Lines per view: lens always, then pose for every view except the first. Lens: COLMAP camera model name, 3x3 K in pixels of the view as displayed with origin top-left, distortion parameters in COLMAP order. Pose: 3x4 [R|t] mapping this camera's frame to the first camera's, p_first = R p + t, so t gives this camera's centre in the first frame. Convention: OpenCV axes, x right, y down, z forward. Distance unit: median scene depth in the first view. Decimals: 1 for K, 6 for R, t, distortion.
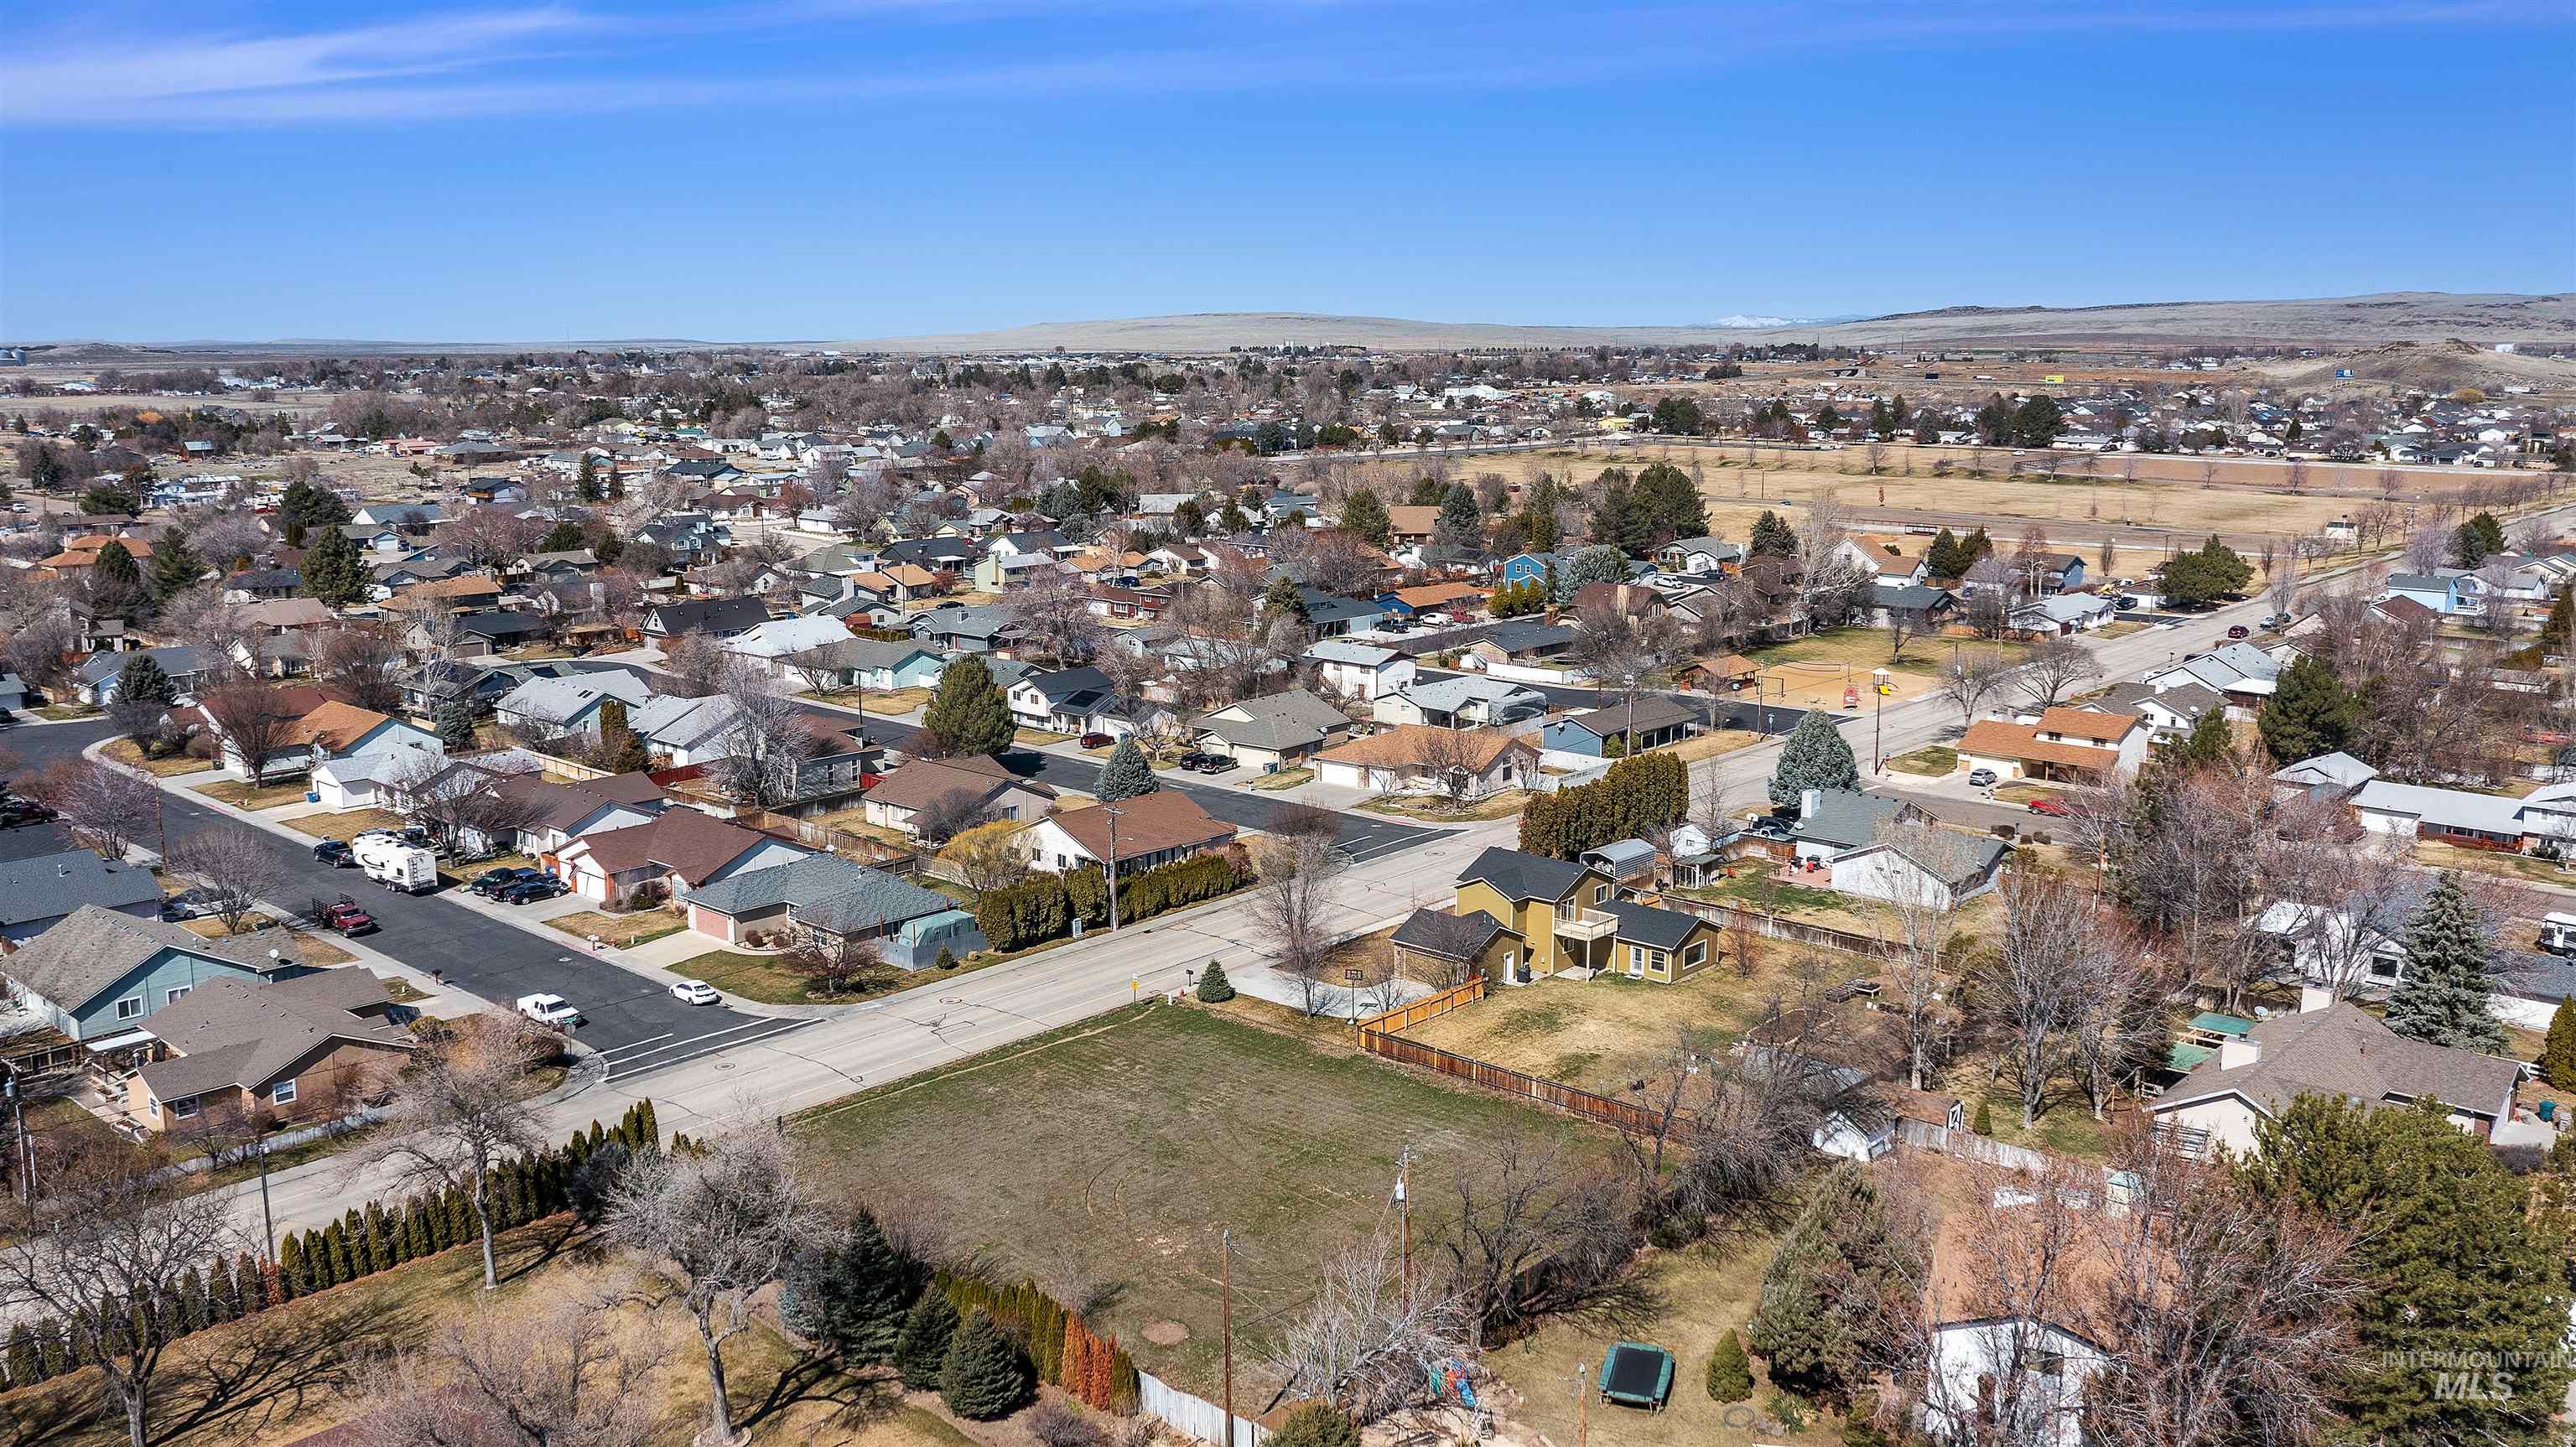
lens RADIAL K [[2046.6, 0, 1269.4], [0, 2046.6, 730.3], [0, 0, 1]] dist [-0.026540, 0.005628]
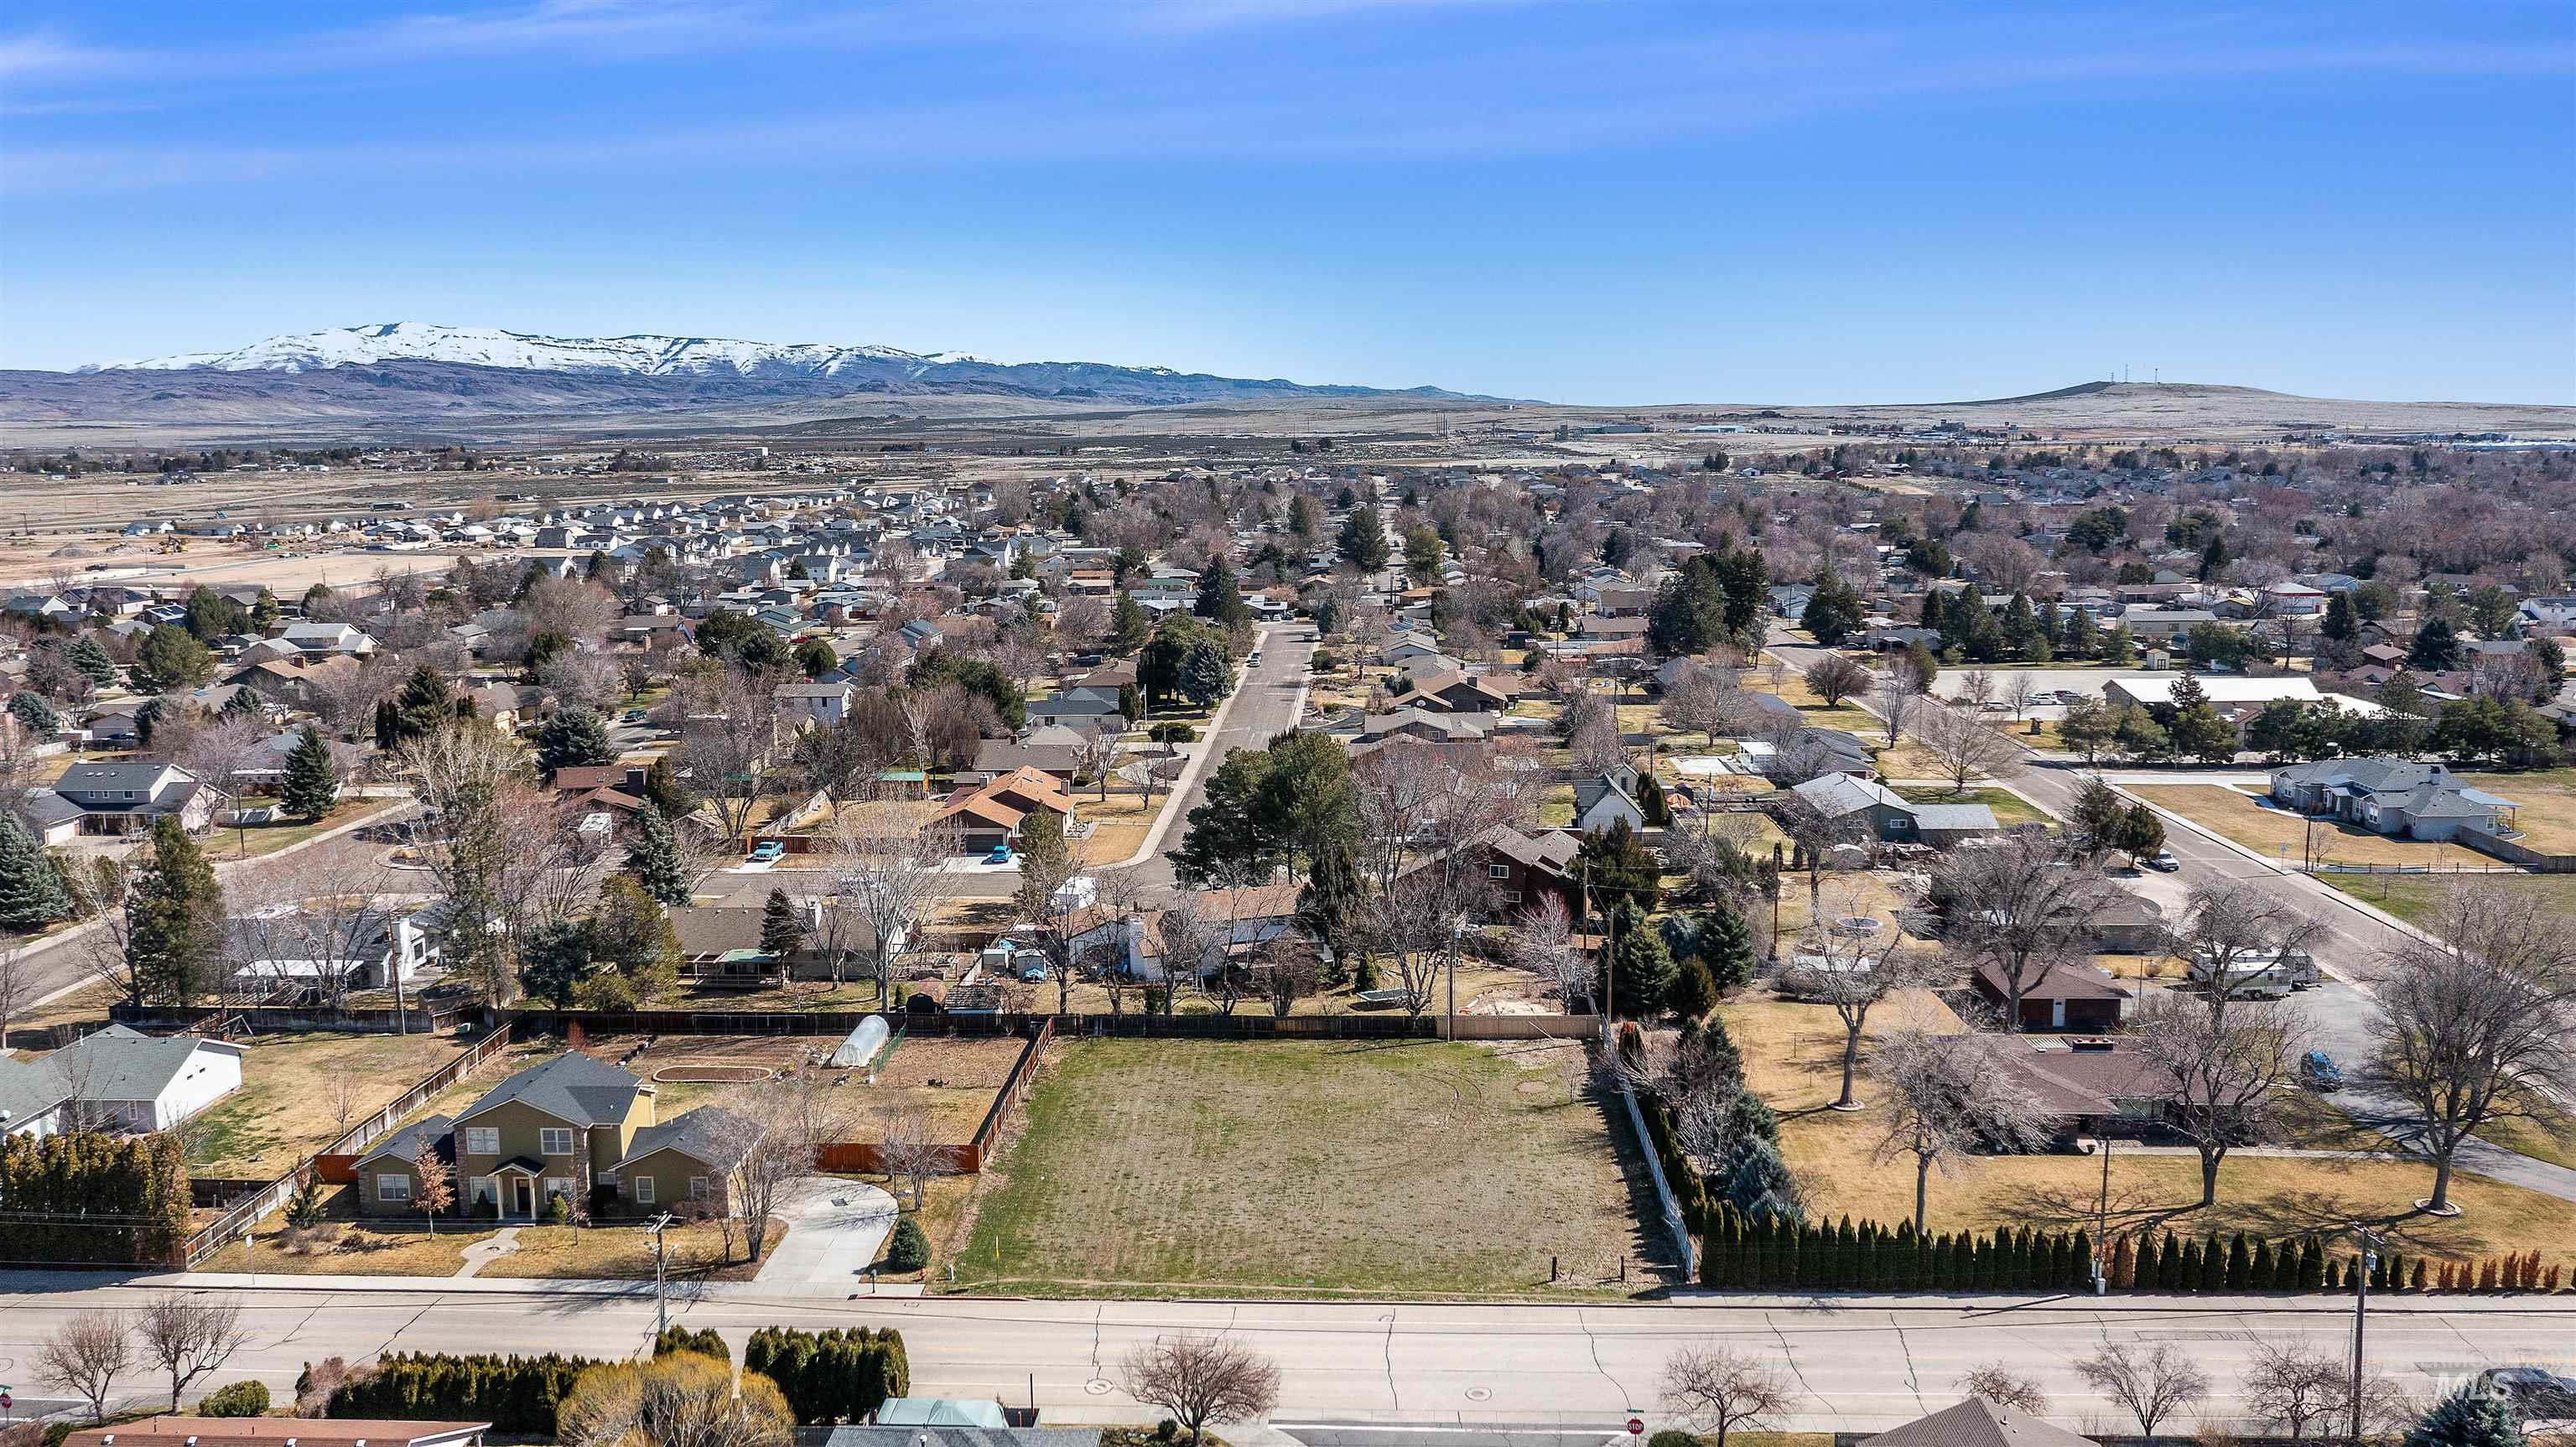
lens RADIAL K [[2046.6, 0, 1279.0], [0, 2046.6, 720.4], [0, 0, 1]] dist [-0.026540, 0.005628]
pose [[-0.638731, -0.099474, 0.762973, -0.767365], [0.153512, 0.955196, 0.253051, -0.269379], [-0.753960, 0.278757, -0.594843, 1.439897]]
